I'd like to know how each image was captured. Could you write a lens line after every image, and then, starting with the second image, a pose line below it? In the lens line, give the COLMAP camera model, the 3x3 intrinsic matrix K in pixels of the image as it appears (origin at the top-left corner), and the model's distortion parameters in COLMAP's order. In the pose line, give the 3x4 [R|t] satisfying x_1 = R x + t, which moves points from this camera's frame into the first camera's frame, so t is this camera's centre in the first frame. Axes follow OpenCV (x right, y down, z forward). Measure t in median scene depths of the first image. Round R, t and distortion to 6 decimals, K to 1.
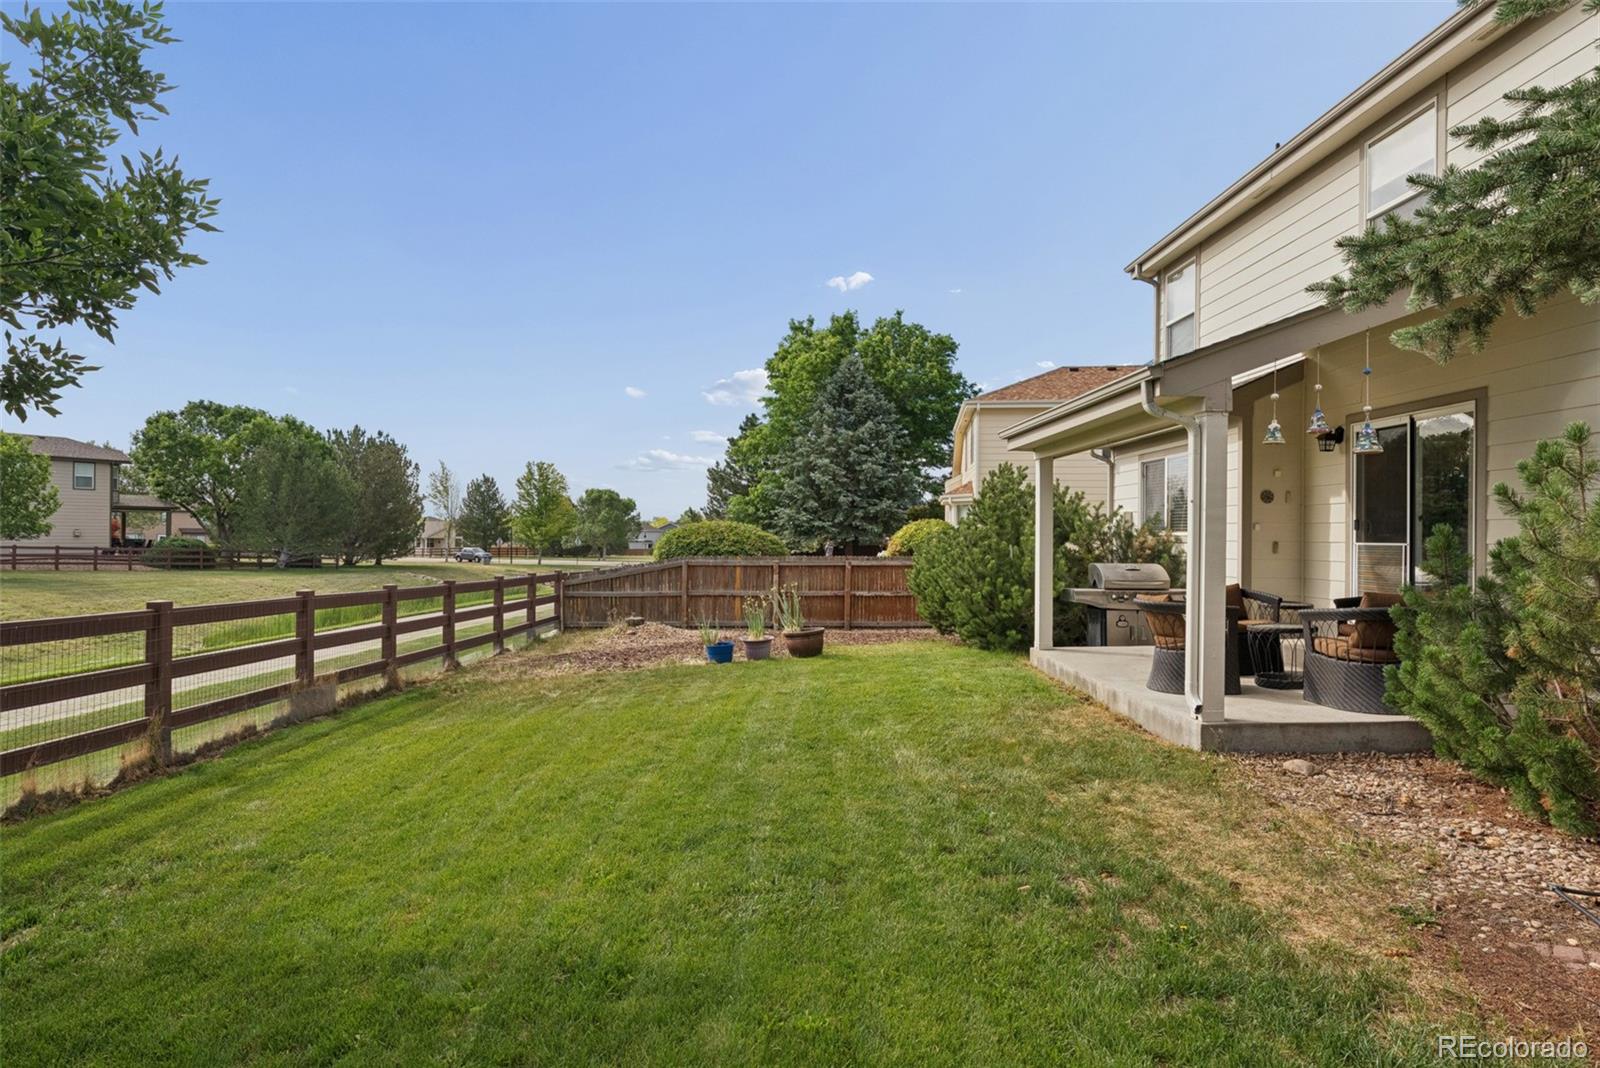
lens RADIAL K [[824.8, 0, 799.1], [0, 824.8, 534.4], [0, 0, 1]] dist [-0.001429, 0.002297]
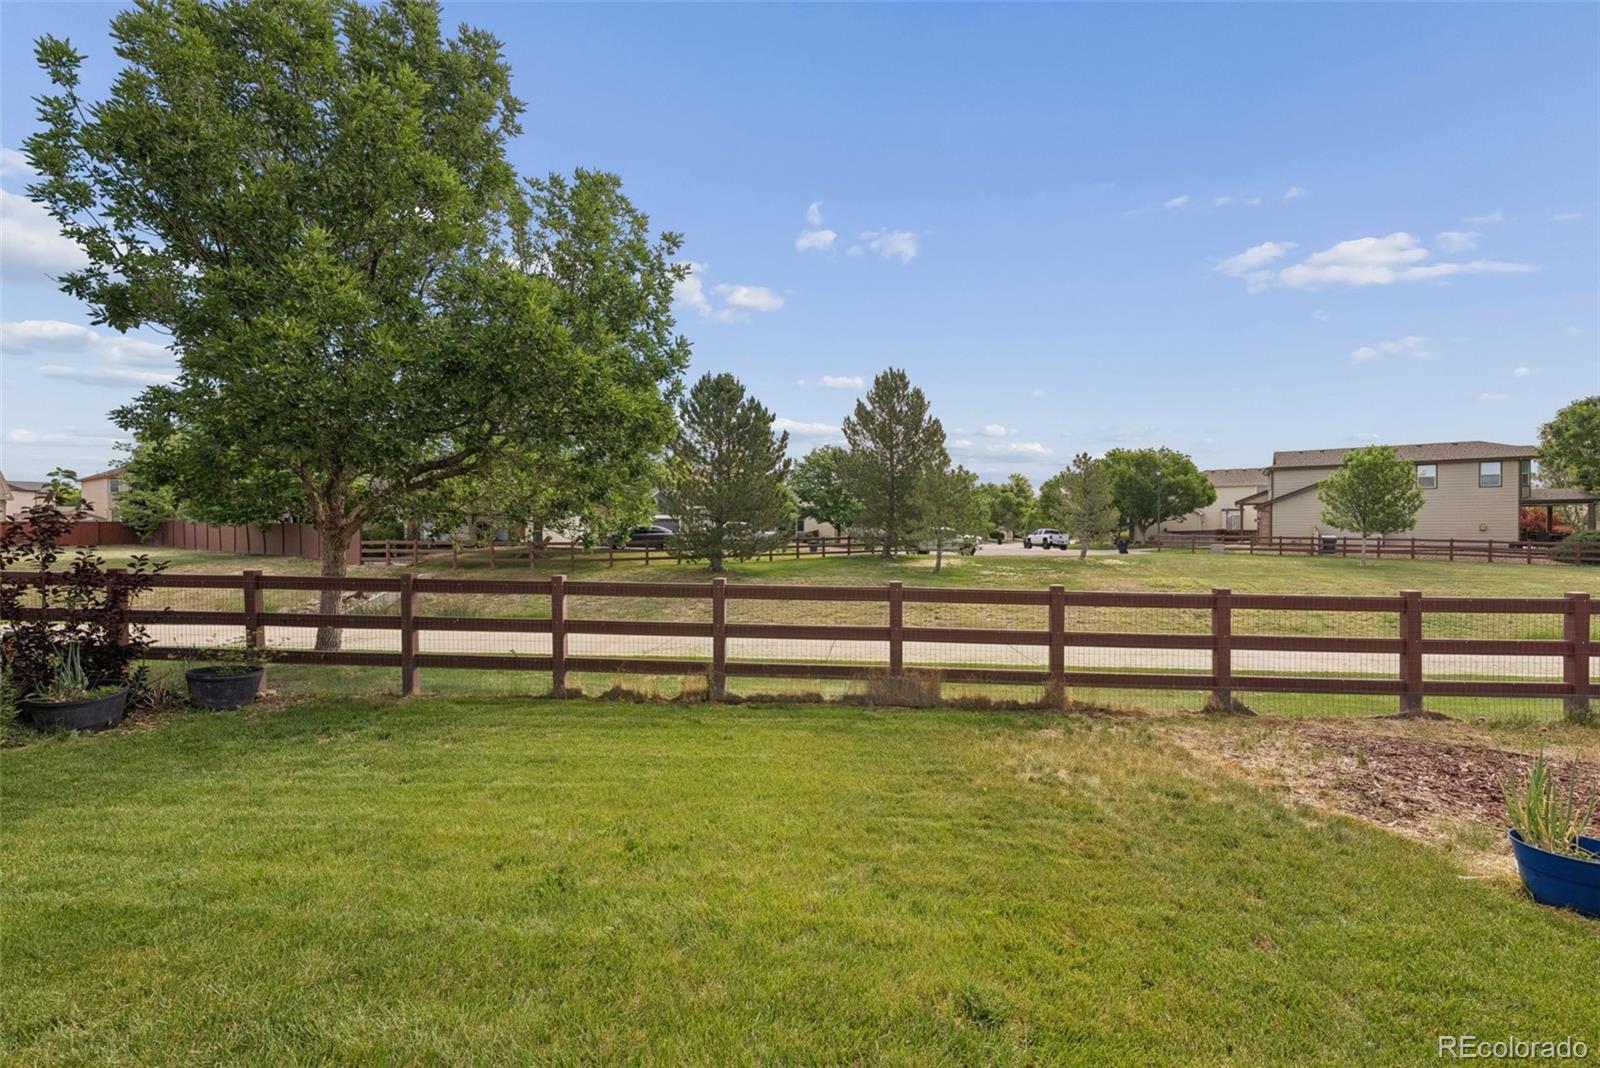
lens RADIAL K [[661.5, 0, 797.7], [0, 661.5, 534.4], [0, 0, 1]] dist [0.003725, 0.000138]
pose [[-0.031711, 0.002699, -0.999493, 0.043379], [0.006018, 0.999979, 0.002509, 0.000345], [0.999479, -0.005935, -0.031726, 0.155100]]
